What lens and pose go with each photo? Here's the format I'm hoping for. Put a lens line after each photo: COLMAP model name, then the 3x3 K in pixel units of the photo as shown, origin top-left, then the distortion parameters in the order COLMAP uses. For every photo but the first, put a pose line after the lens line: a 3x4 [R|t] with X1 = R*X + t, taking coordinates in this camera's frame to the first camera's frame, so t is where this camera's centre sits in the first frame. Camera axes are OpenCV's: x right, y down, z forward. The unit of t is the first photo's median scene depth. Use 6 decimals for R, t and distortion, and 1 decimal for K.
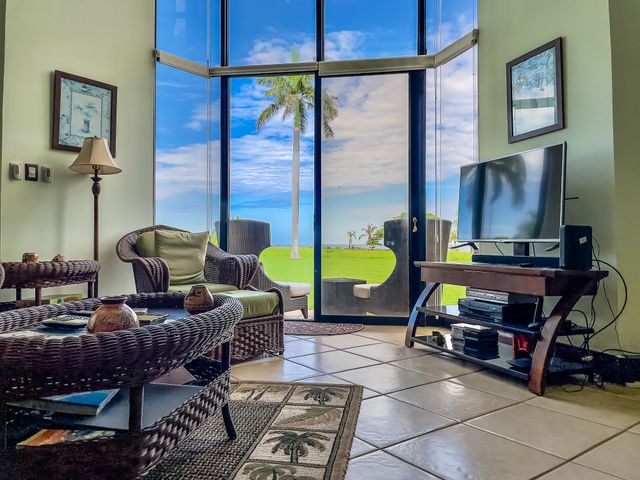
lens RADIAL K [[488.6, 0, 316.3], [0, 488.6, 230.7], [0, 0, 1]] dist [0.044842, -0.013809]
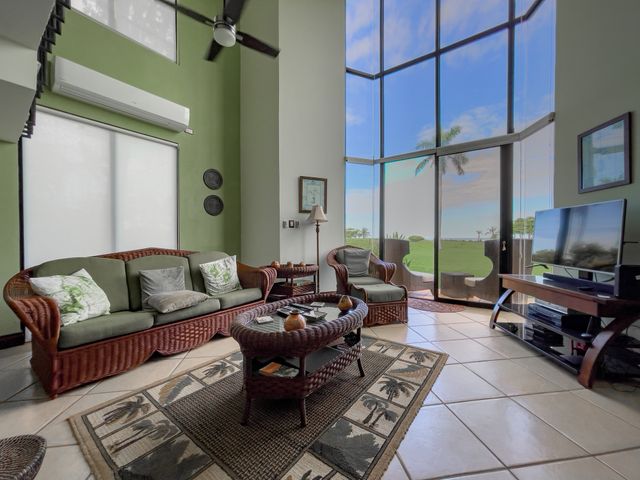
lens RADIAL K [[262.8, 0, 321.6], [0, 262.8, 239.6], [0, 0, 1]] dist [0.000432, 0.001686]
pose [[0.889611, 0.002327, -0.456713, 0.090700], [0.014640, 0.999328, 0.033608, -0.089197], [0.456484, -0.036584, 0.888979, 0.008871]]
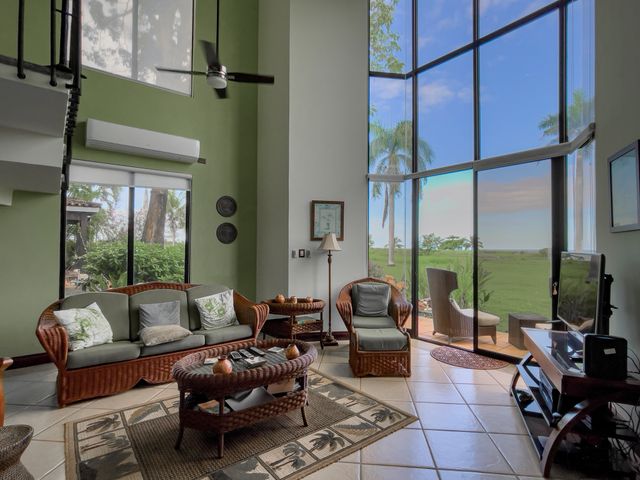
lens RADIAL K [[342.7, 0, 321.9], [0, 342.7, 241.7], [0, 0, 1]] dist [0.005270, 0.000023]
pose [[0.738729, -0.007066, -0.673965, 0.454147], [0.013804, 0.999894, 0.004647, -0.180474], [0.673861, -0.012737, 0.738749, 0.022061]]
